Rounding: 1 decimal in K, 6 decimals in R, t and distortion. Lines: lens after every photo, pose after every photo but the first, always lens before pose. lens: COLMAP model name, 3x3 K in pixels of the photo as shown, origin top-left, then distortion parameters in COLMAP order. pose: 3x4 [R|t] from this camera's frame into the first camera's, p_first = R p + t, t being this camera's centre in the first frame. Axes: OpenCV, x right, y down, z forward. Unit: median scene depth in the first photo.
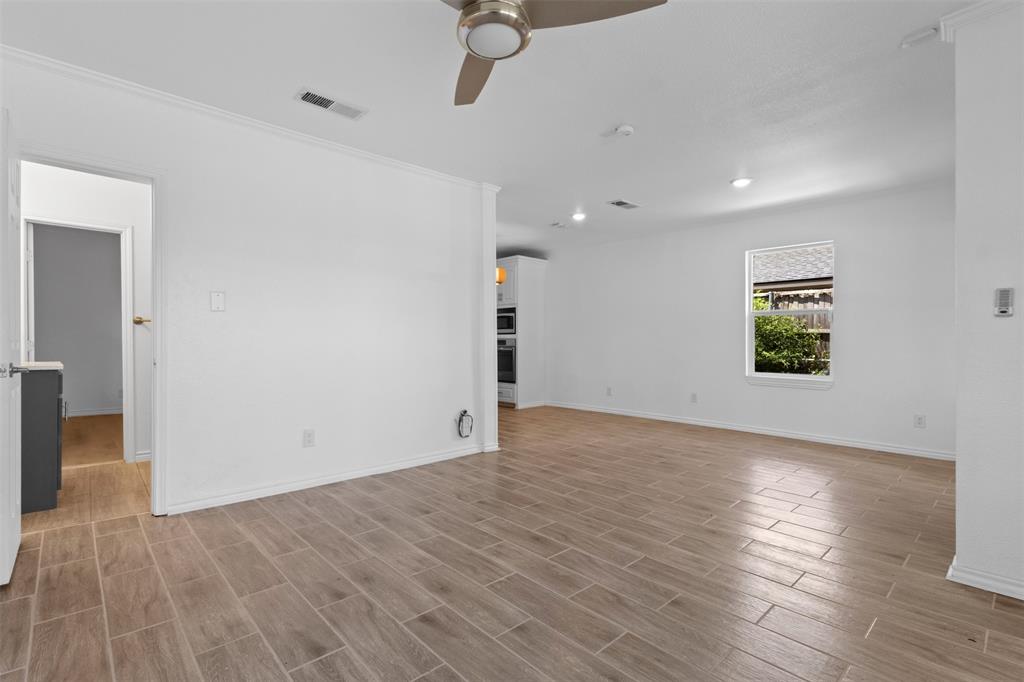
lens RADIAL K [[478.2, 0, 507.6], [0, 478.2, 343.8], [0, 0, 1]] dist [0.001916, 0.001230]
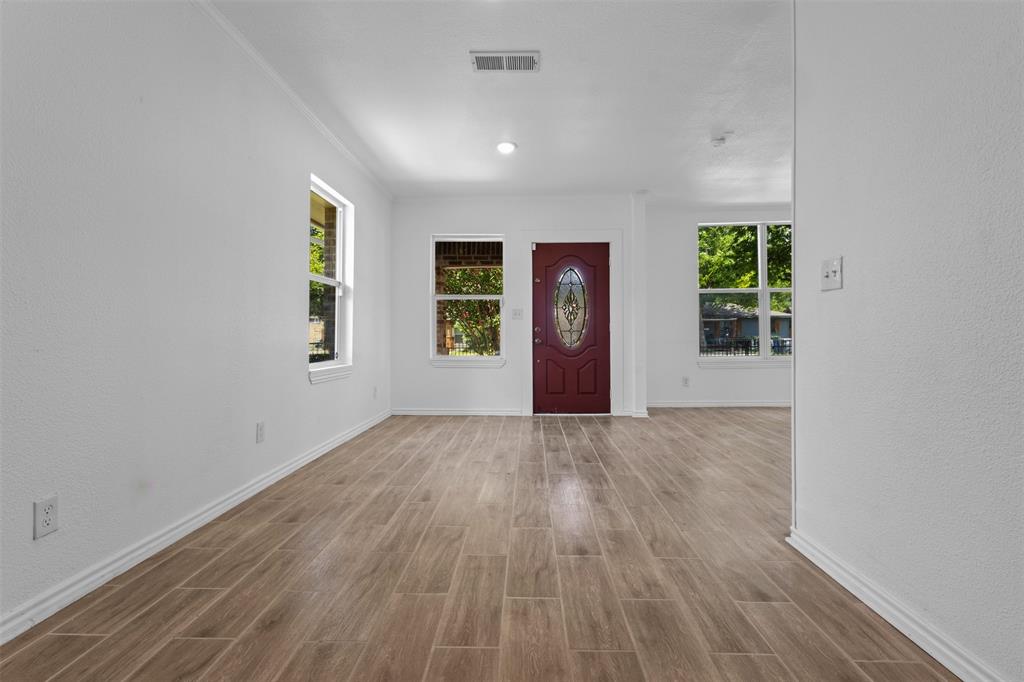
lens RADIAL K [[478.2, 0, 513.2], [0, 478.2, 332.5], [0, 0, 1]] dist [0.001916, 0.001230]
pose [[-0.713540, 0.002448, 0.700610, -0.196020], [0.003330, 0.999994, -0.000103, 0.024493], [-0.700607, 0.002259, -0.713544, 1.925973]]
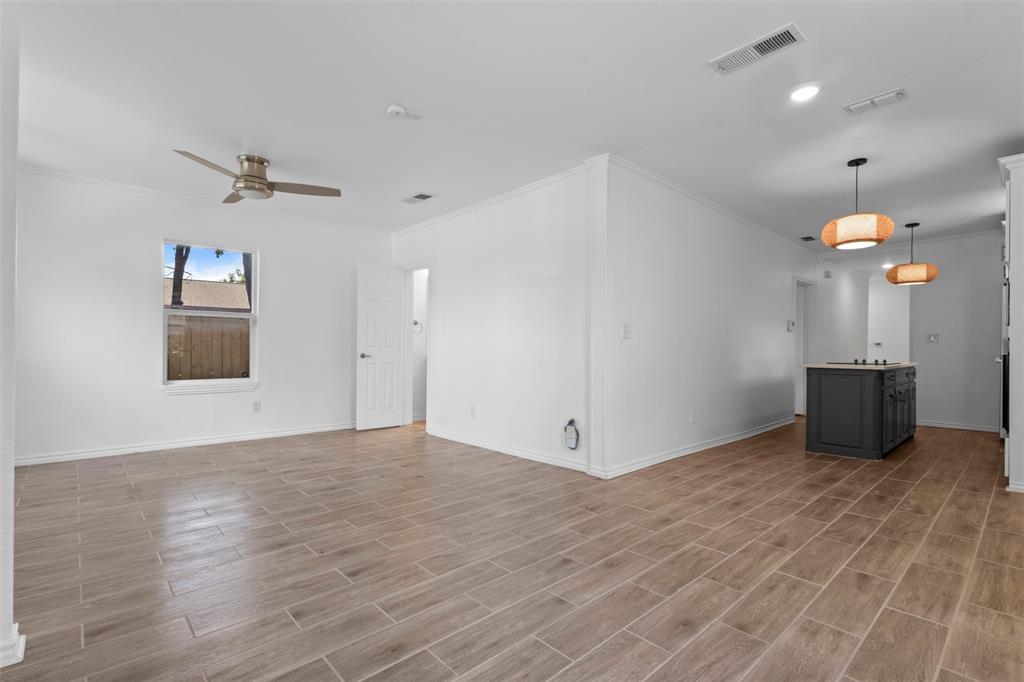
lens RADIAL K [[478.2, 0, 506.8], [0, 478.2, 351.0], [0, 0, 1]] dist [0.001916, 0.001230]
pose [[-0.011857, 0.008016, -0.999898, 1.002542], [-0.004396, 0.999958, 0.008068, 0.000128], [0.999920, 0.004491, -0.011821, 1.066521]]
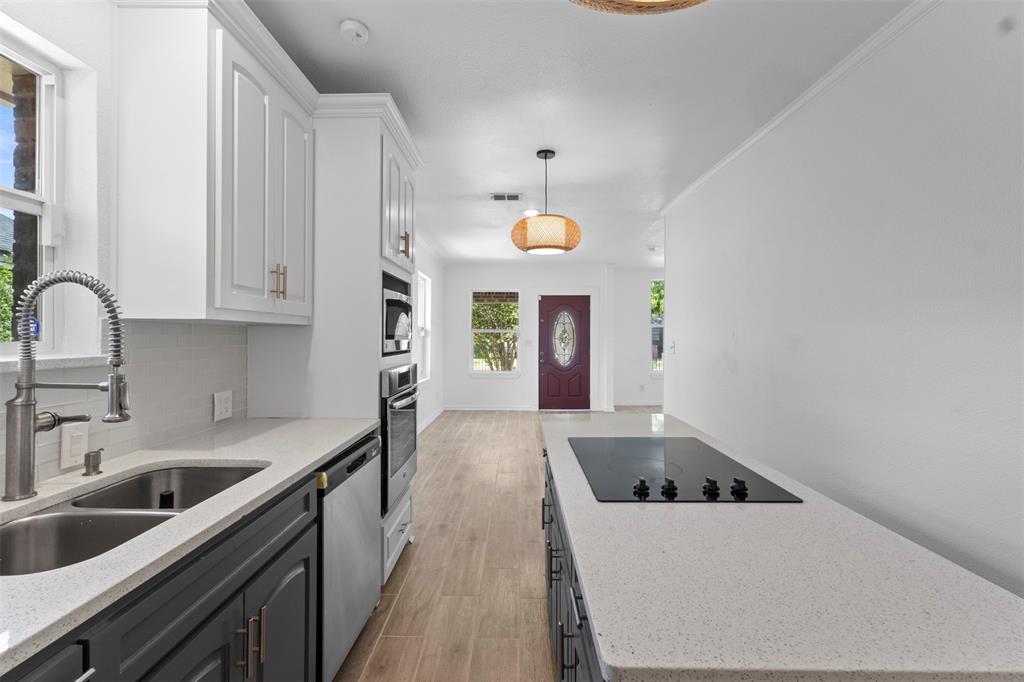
lens RADIAL K [[478.2, 0, 515.1], [0, 478.2, 338.7], [0, 0, 1]] dist [0.001916, 0.001230]
pose [[-0.727807, -0.007530, 0.685741, -0.654137], [-0.001989, 0.999959, 0.008870, -0.074445], [-0.685779, 0.005092, -0.727792, 2.531274]]
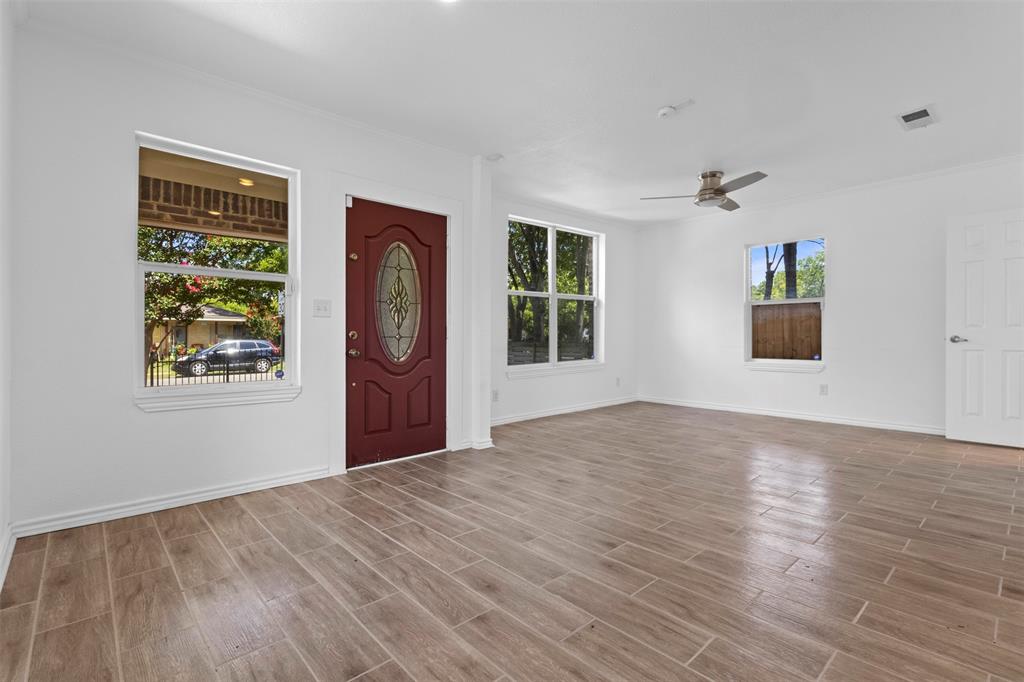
lens RADIAL K [[478.2, 0, 519.7], [0, 478.2, 333.7], [0, 0, 1]] dist [0.001916, 0.001230]
pose [[-0.999996, 0.002618, 0.001010, 0.480545], [0.002613, 0.999981, -0.005643, 0.020789], [-0.001024, -0.005640, -0.999984, 1.746128]]
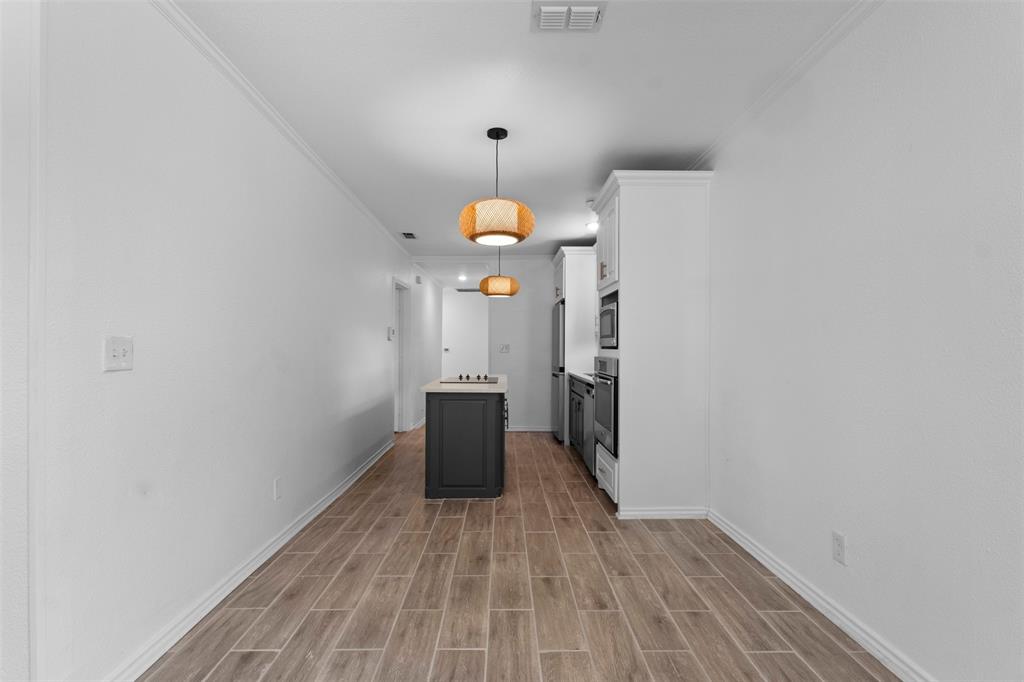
lens RADIAL K [[478.2, 0, 511.0], [0, 478.2, 346.2], [0, 0, 1]] dist [0.001916, 0.001230]
pose [[0.740494, 0.001047, -0.672062, 0.499333], [-0.005057, 0.999979, -0.004014, -0.043308], [0.672044, 0.006371, 0.740484, 1.236986]]
